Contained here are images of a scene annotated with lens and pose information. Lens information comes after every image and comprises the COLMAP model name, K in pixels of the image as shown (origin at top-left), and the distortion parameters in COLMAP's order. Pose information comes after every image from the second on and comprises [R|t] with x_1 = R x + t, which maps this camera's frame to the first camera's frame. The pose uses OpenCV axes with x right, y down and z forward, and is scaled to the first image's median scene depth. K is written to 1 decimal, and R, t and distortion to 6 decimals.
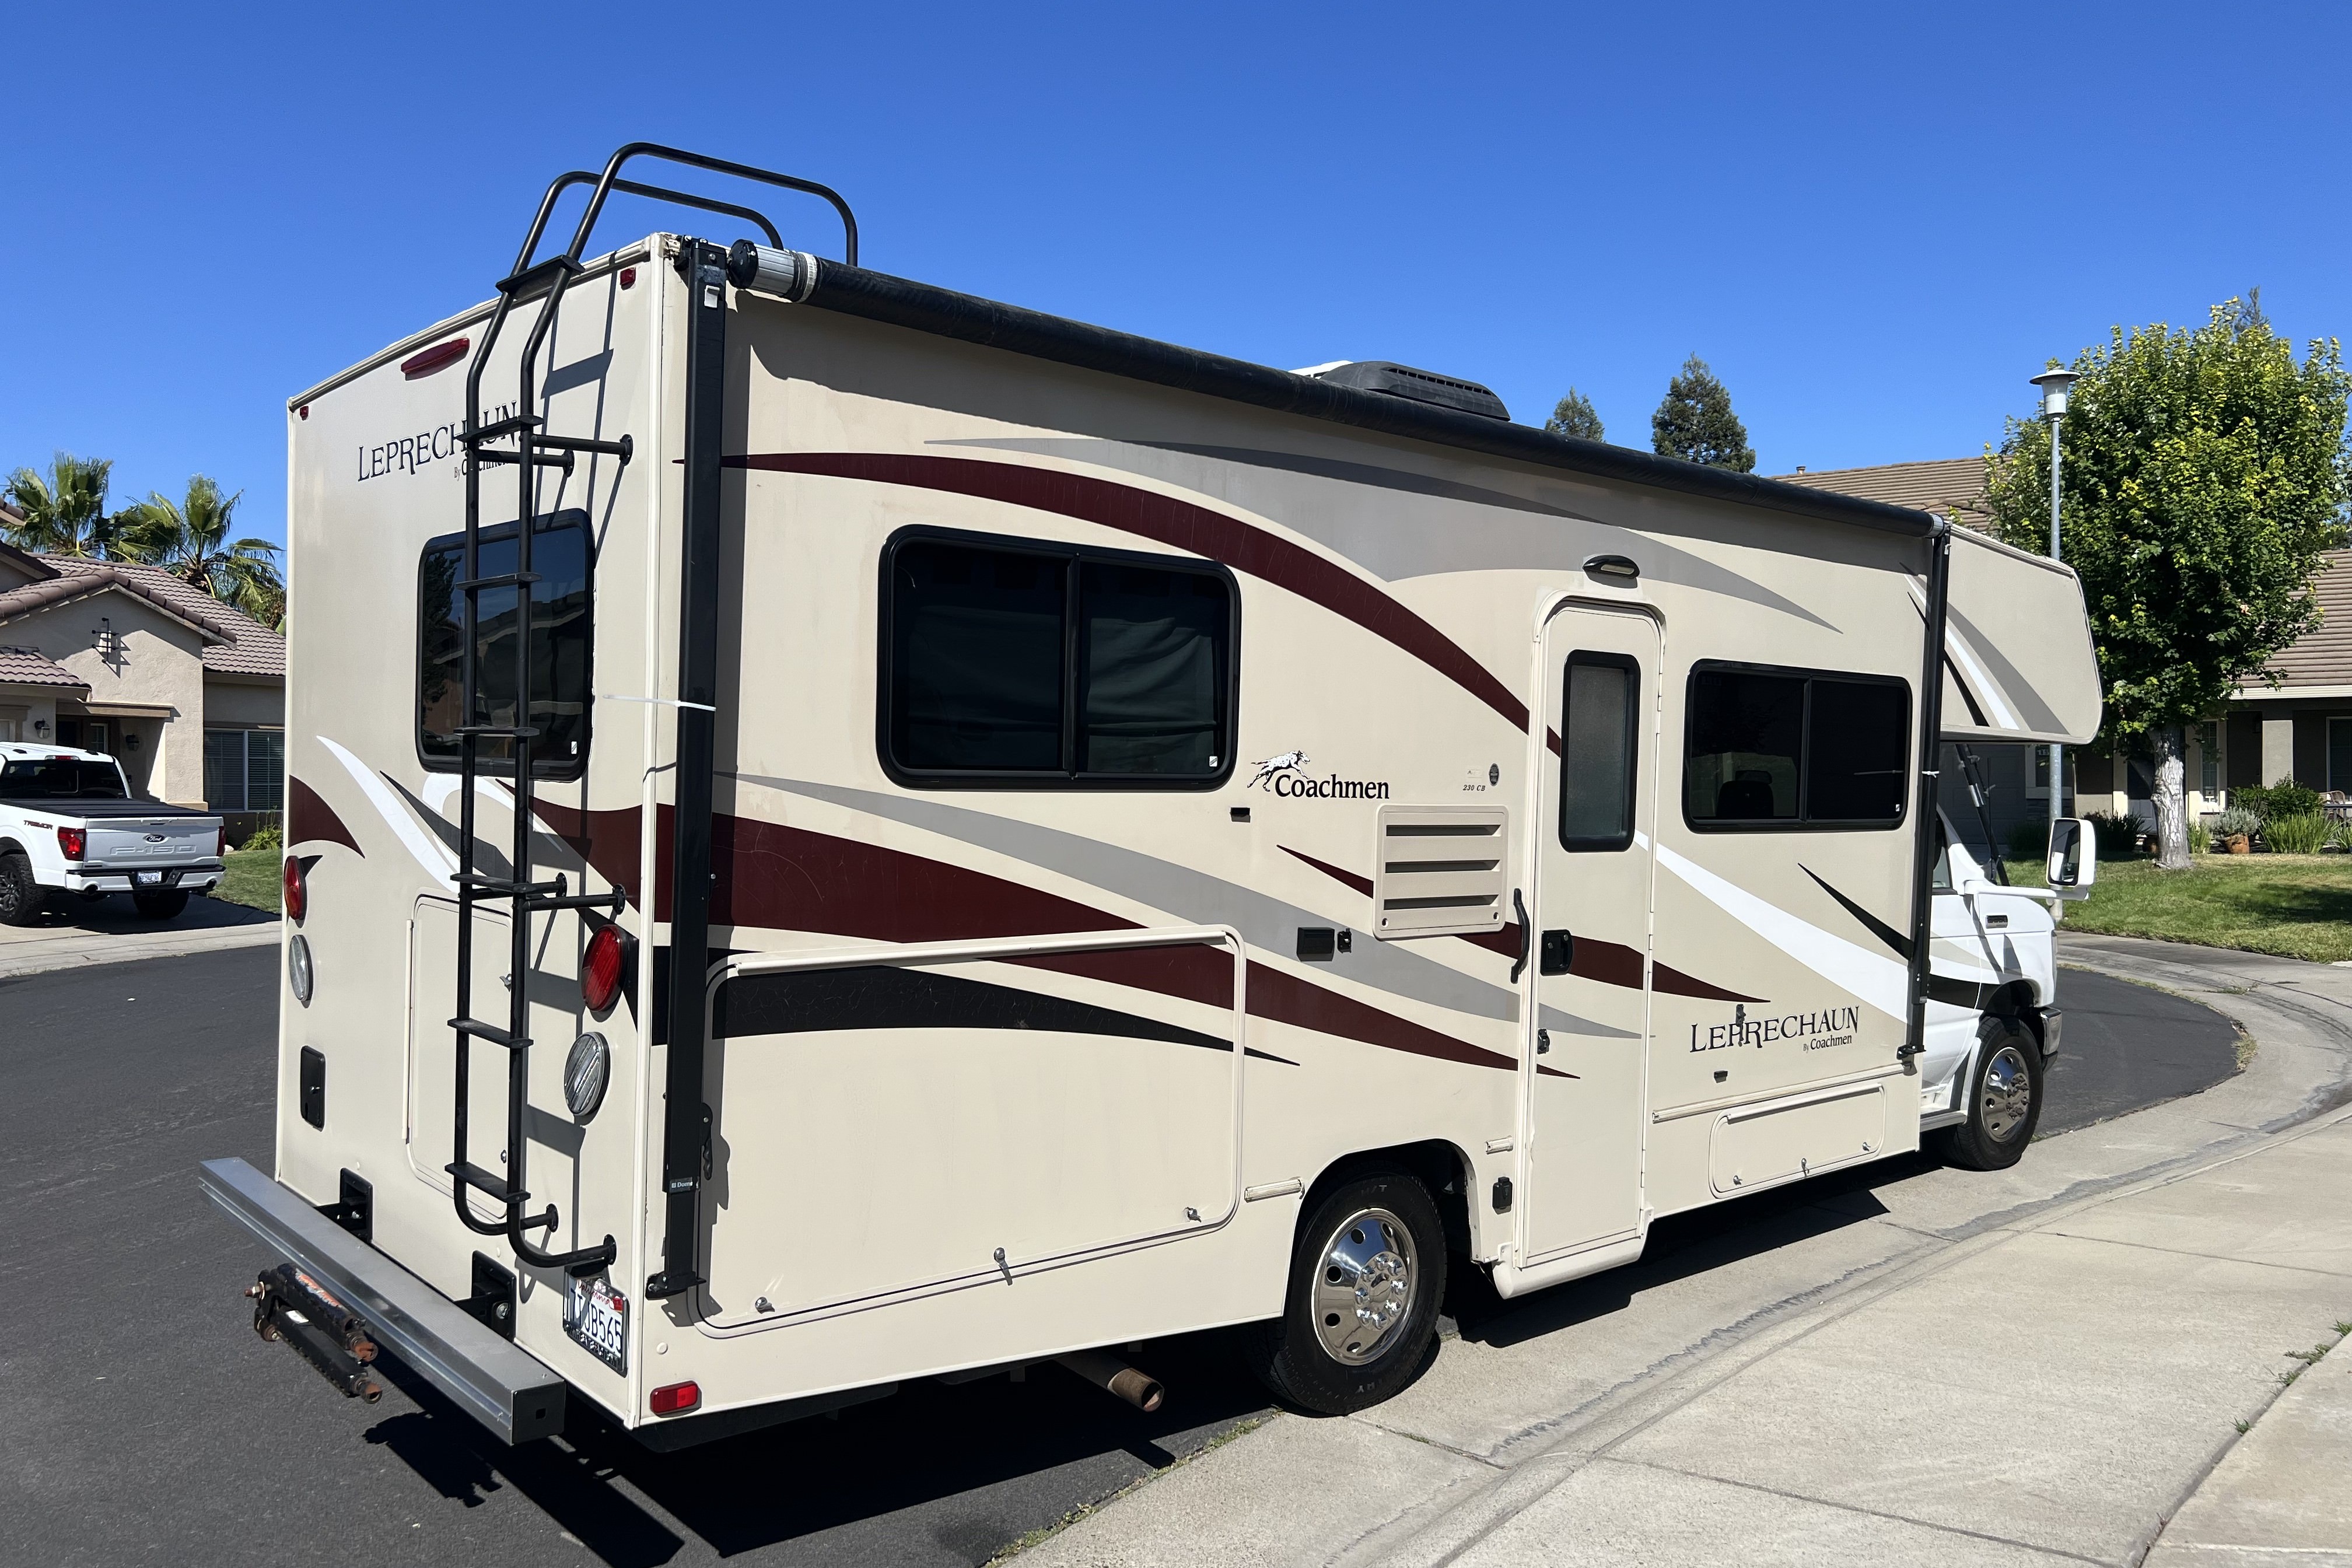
lens RADIAL K [[1726.3, 0, 1183.5], [0, 1726.3, 783.4], [0, 0, 1]] dist [0.087769, -0.074470]
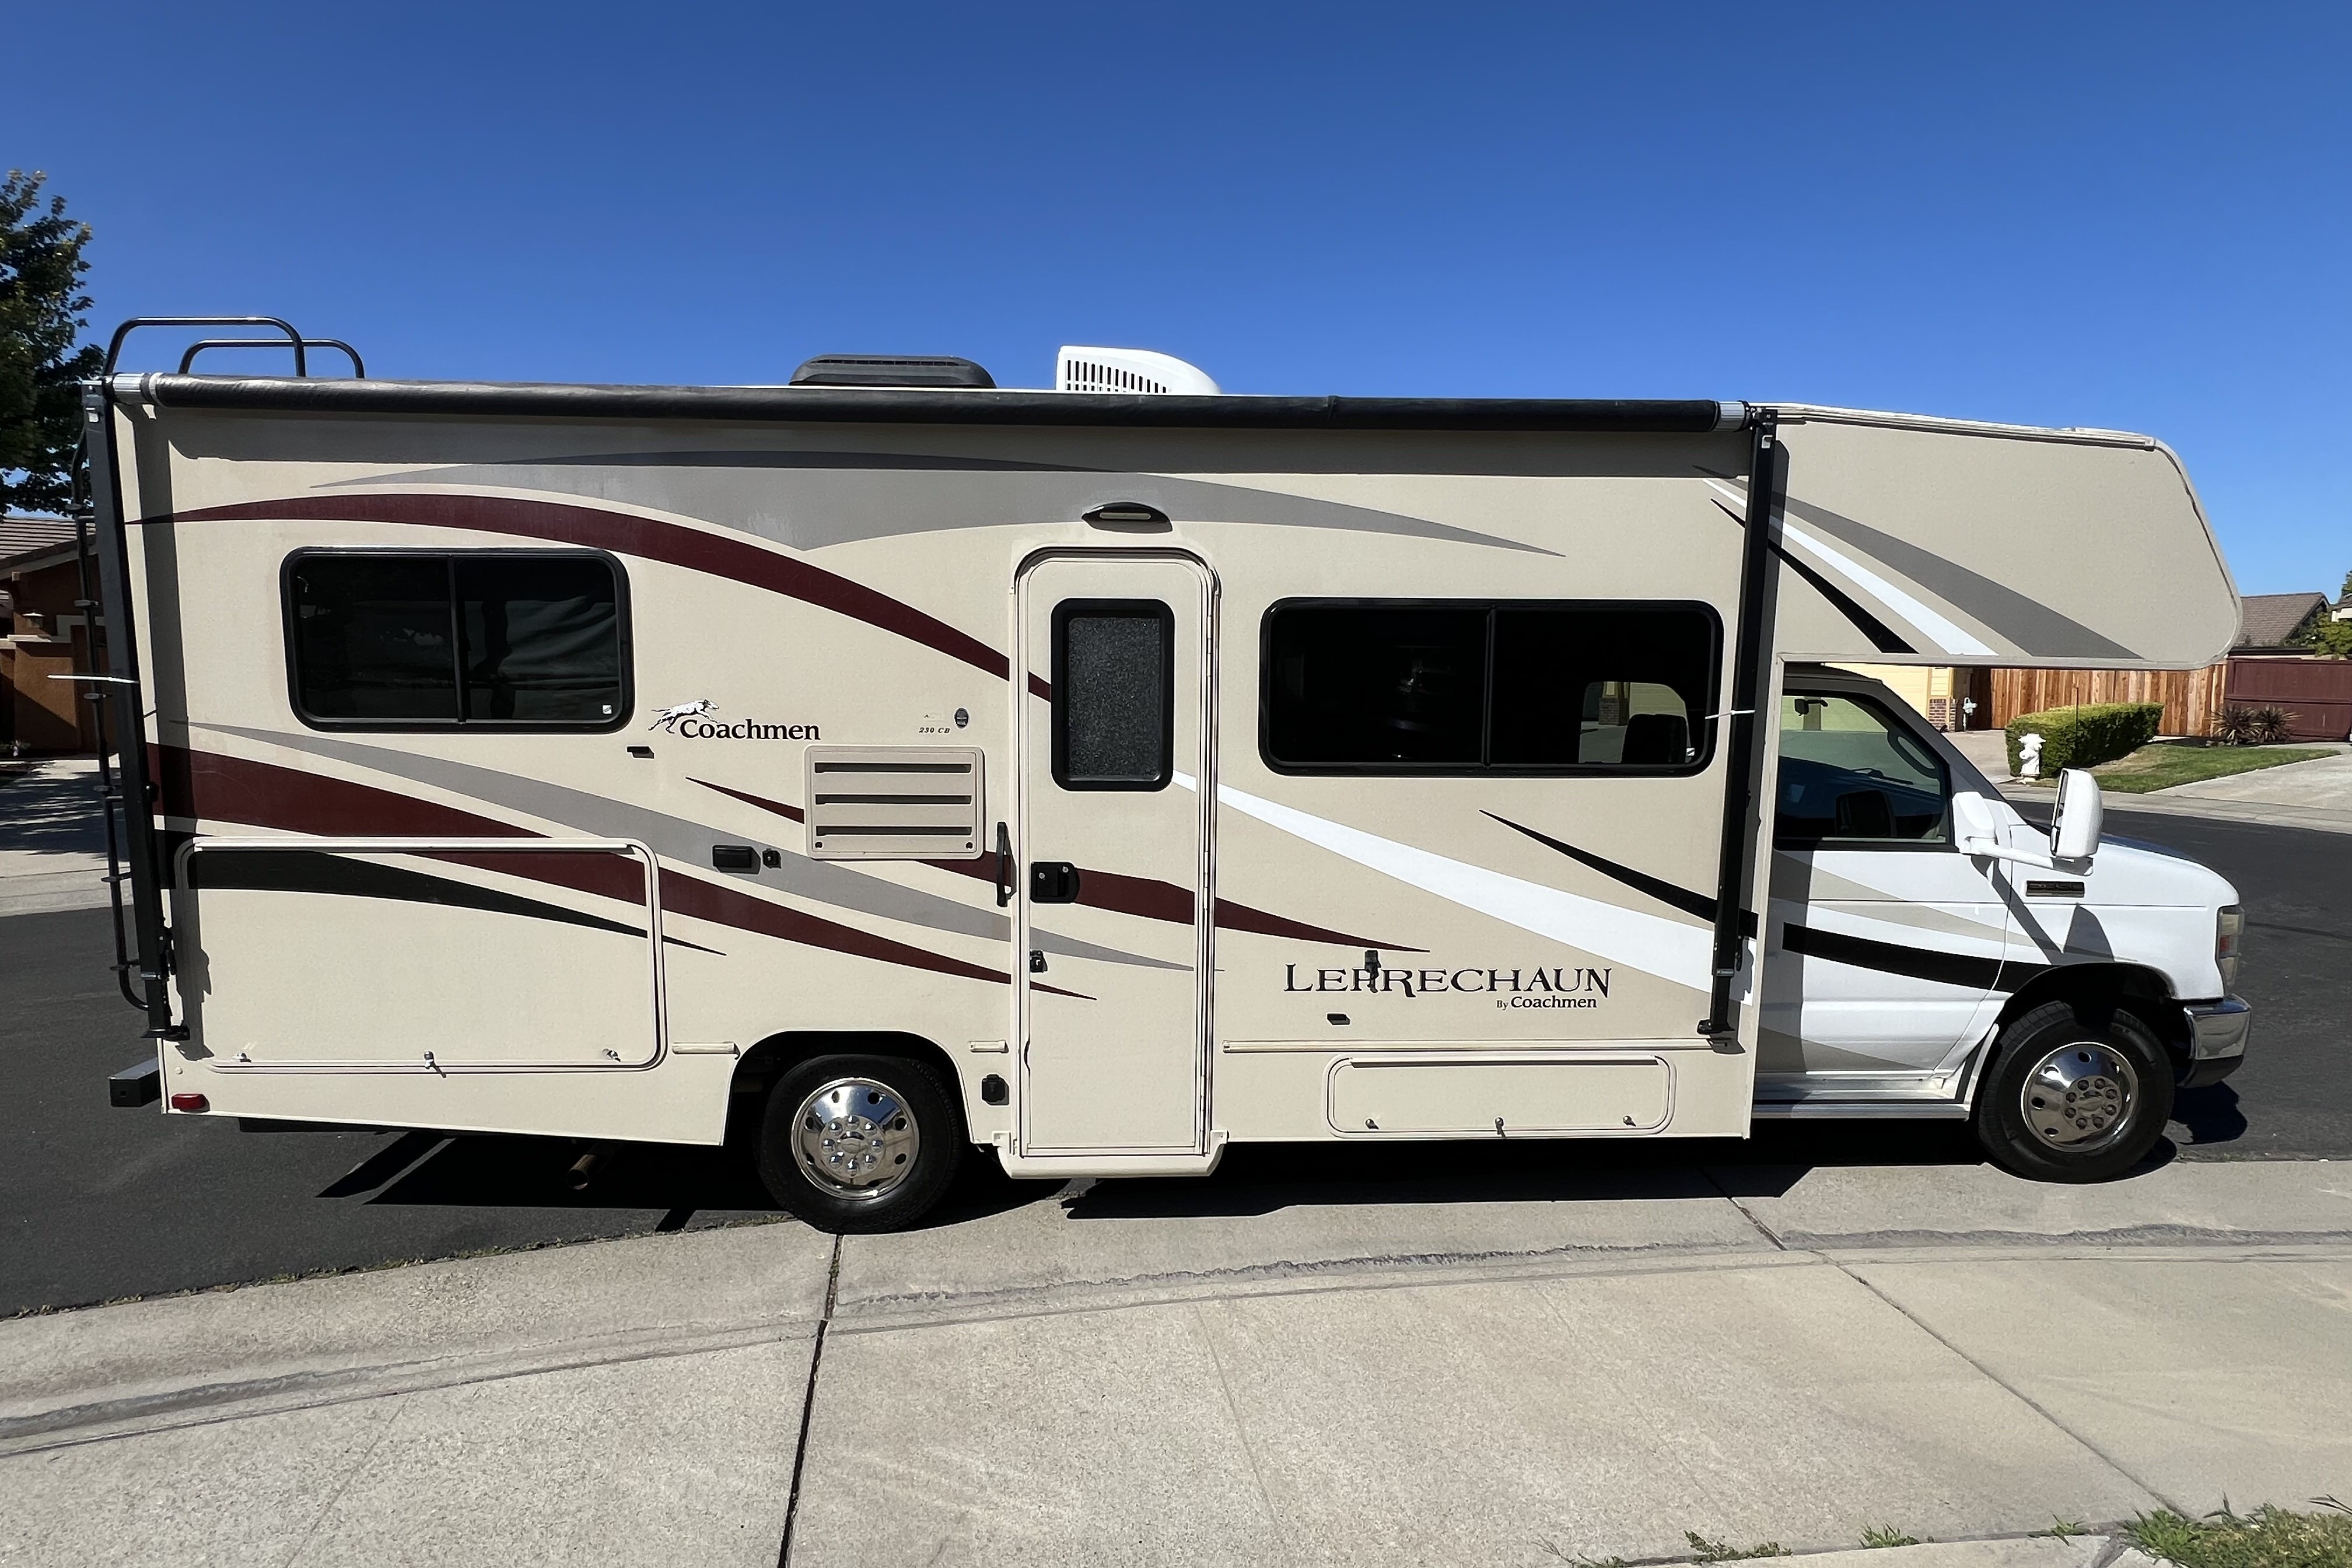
lens RADIAL K [[1128.0, 0, 1177.7], [0, 1128.0, 777.5], [0, 0, 1]] dist [0.018638, -0.010871]
pose [[0.778835, 0.050099, -0.625225, 0.723982], [0.001880, 0.996614, 0.082200, -0.025760], [0.627227, -0.065195, 0.776103, 0.517125]]
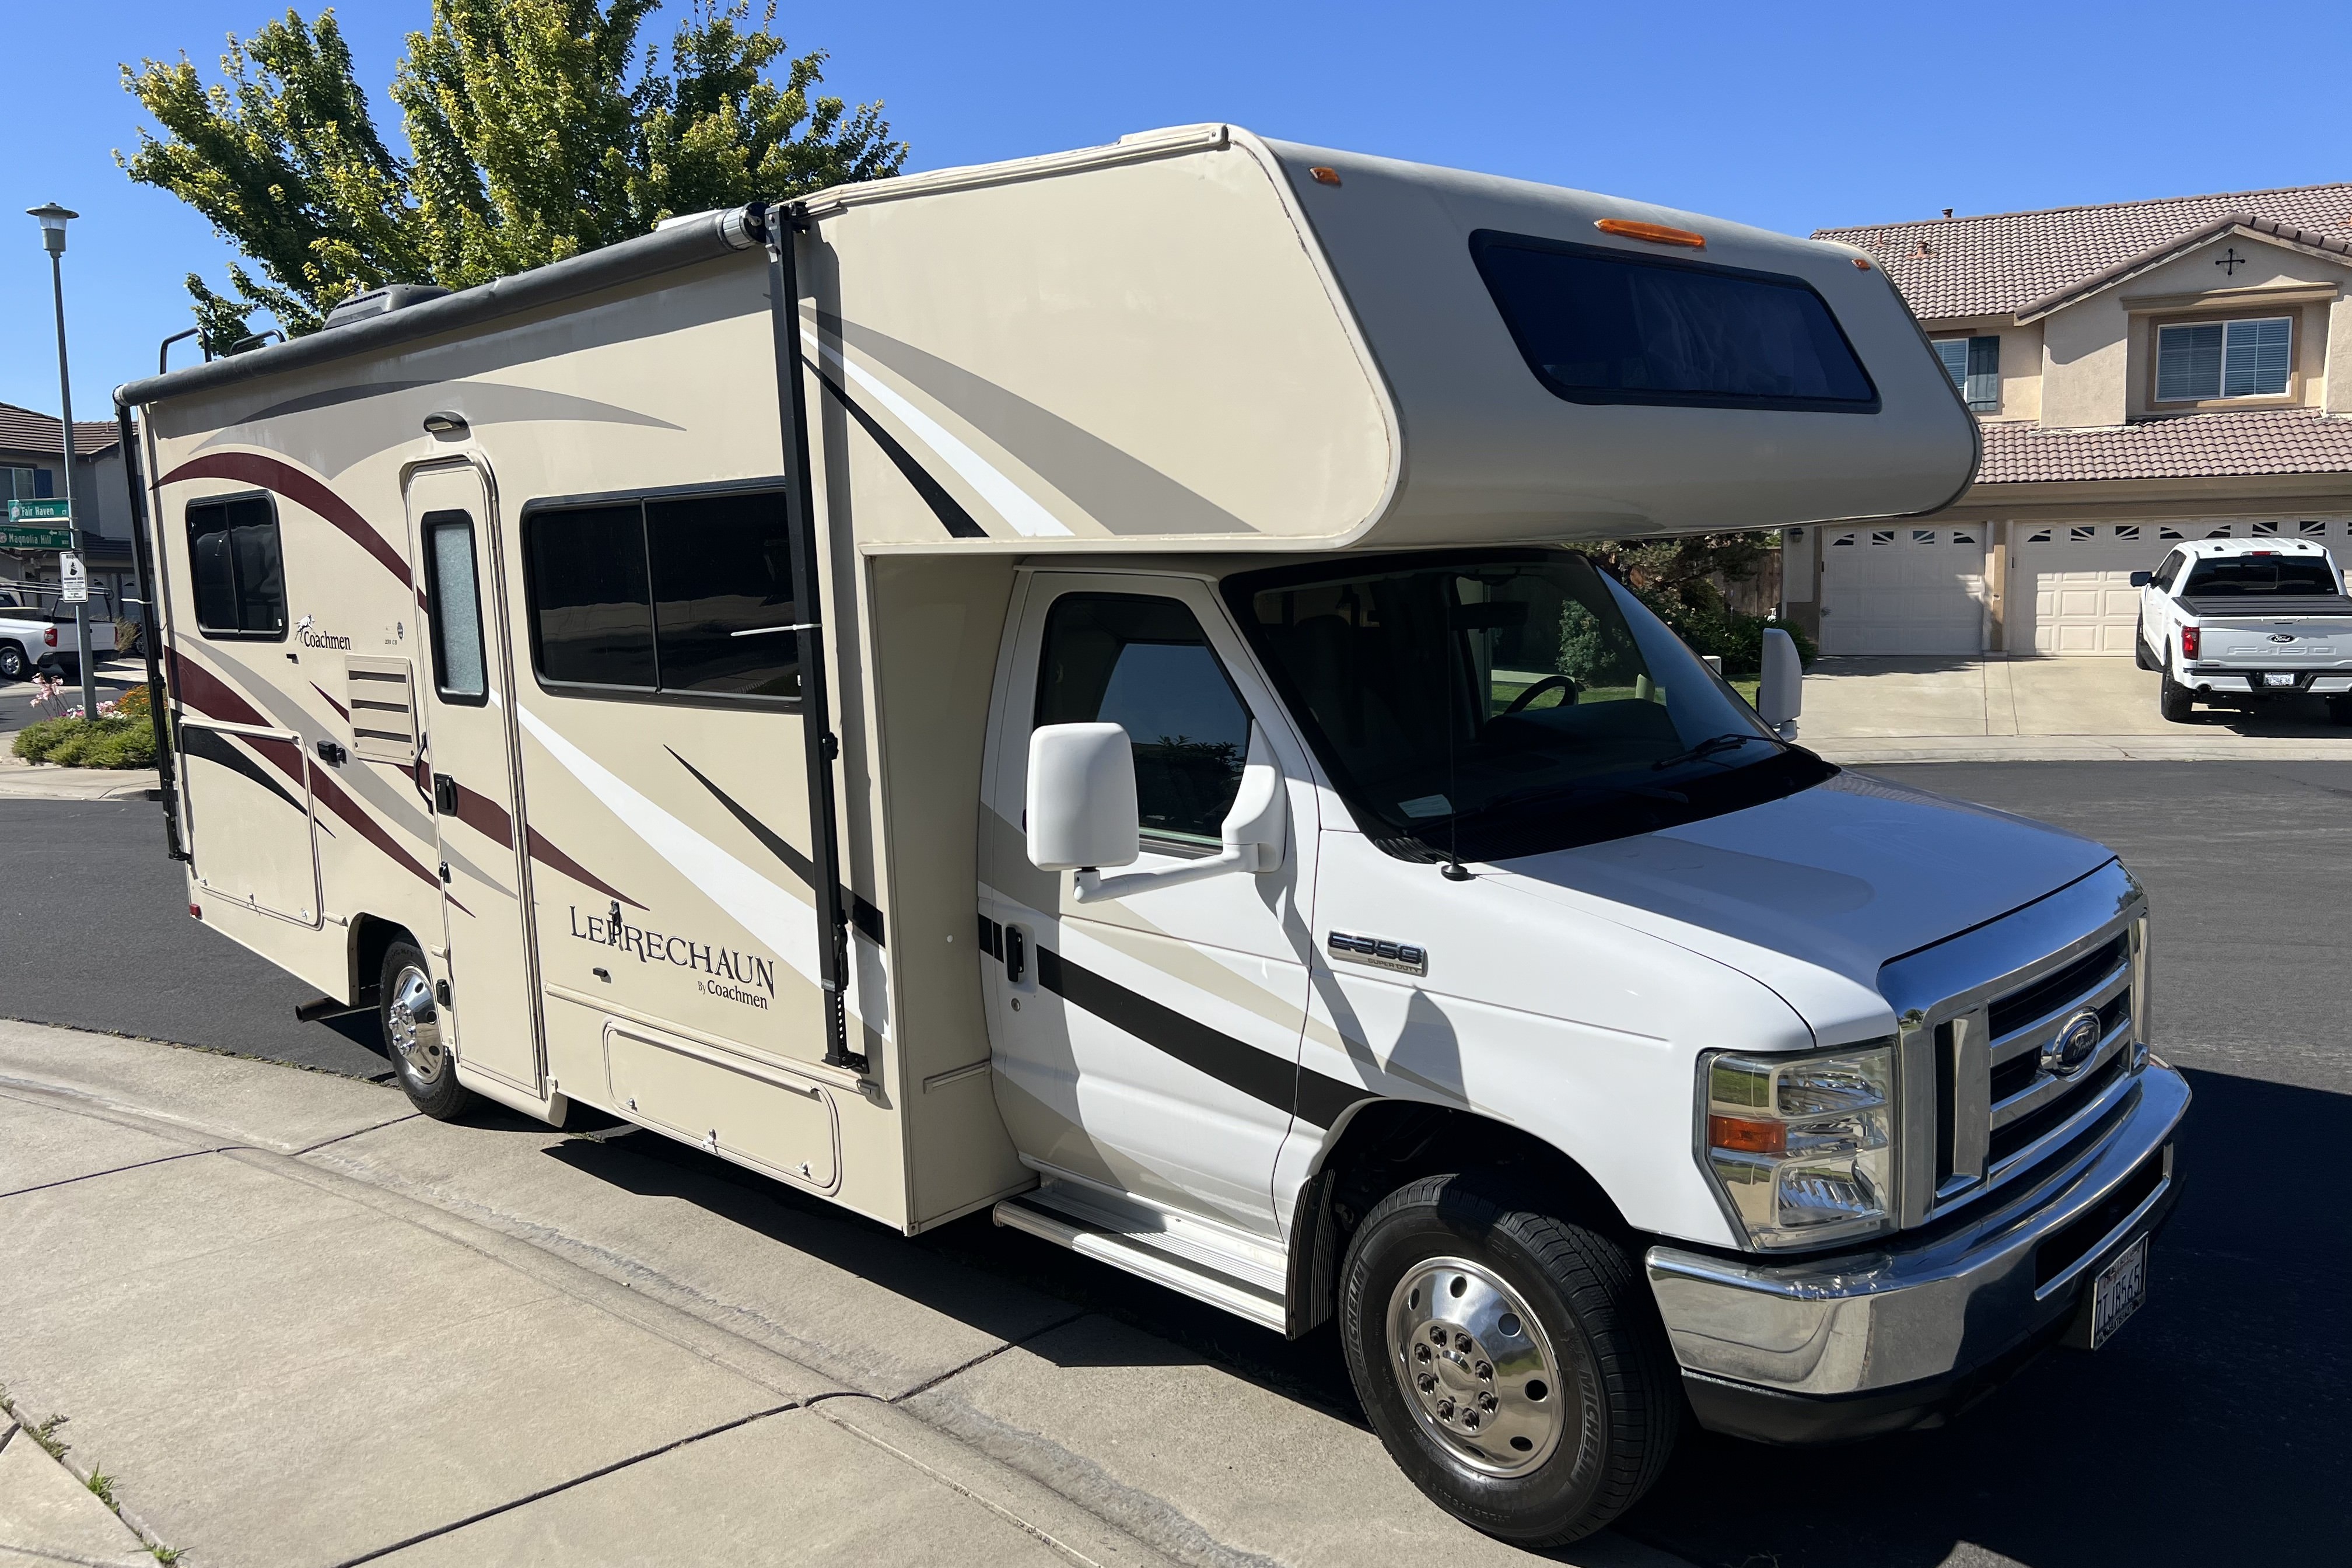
lens RADIAL K [[1752.9, 0, 1167.4], [0, 1752.9, 758.9], [0, 0, 1]] dist [0.052216, -0.003776]
pose [[0.066835, 0.089849, -0.993710, 1.369806], [0.020316, 0.995608, 0.091387, -0.017377], [0.997557, -0.026296, 0.064716, 1.405515]]
